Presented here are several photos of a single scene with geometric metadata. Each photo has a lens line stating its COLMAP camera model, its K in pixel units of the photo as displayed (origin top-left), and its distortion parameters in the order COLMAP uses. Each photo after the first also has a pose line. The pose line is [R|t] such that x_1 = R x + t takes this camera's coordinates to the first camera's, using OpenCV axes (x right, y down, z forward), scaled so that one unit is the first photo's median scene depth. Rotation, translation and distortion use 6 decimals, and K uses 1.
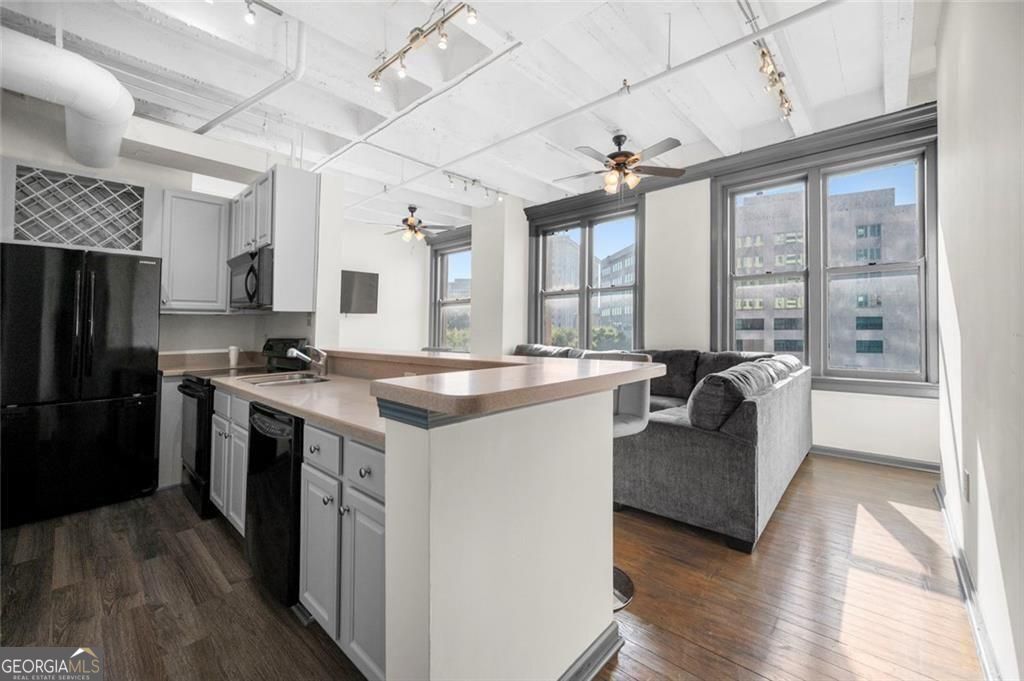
lens RADIAL K [[404.4, 0, 510.4], [0, 404.4, 334.2], [0, 0, 1]] dist [-0.002272, -0.000370]
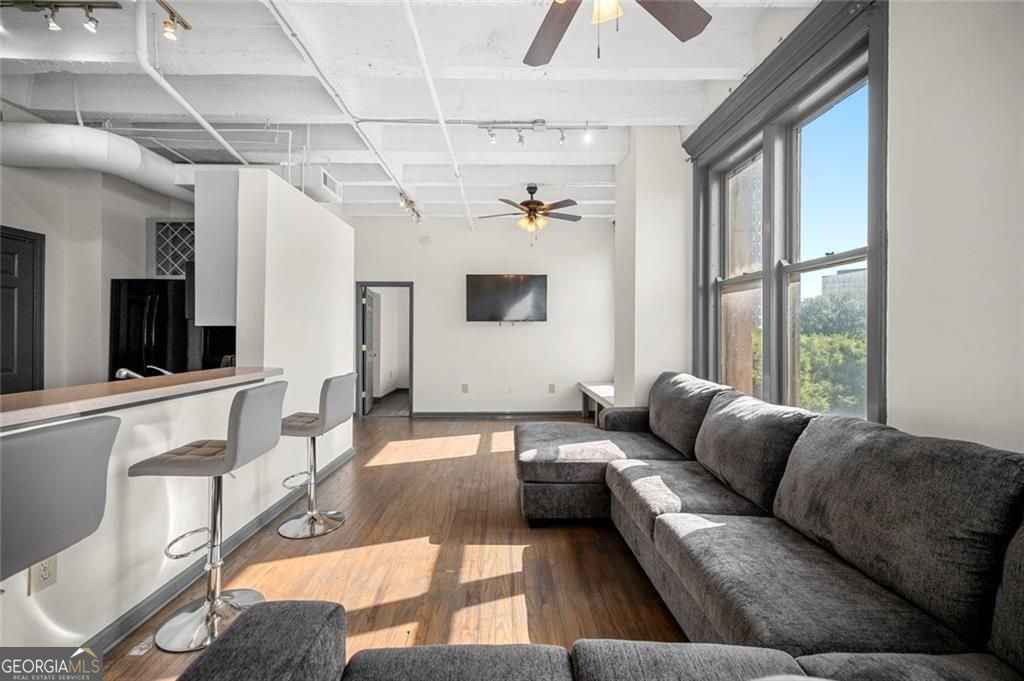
lens RADIAL K [[404.4, 0, 511.9], [0, 404.4, 329.8], [0, 0, 1]] dist [-0.002272, -0.000370]
pose [[0.688184, 0.008956, -0.725481, 0.316560], [-0.022082, 0.999719, -0.008606, -0.027723], [0.725200, 0.021942, 0.688188, 0.445423]]
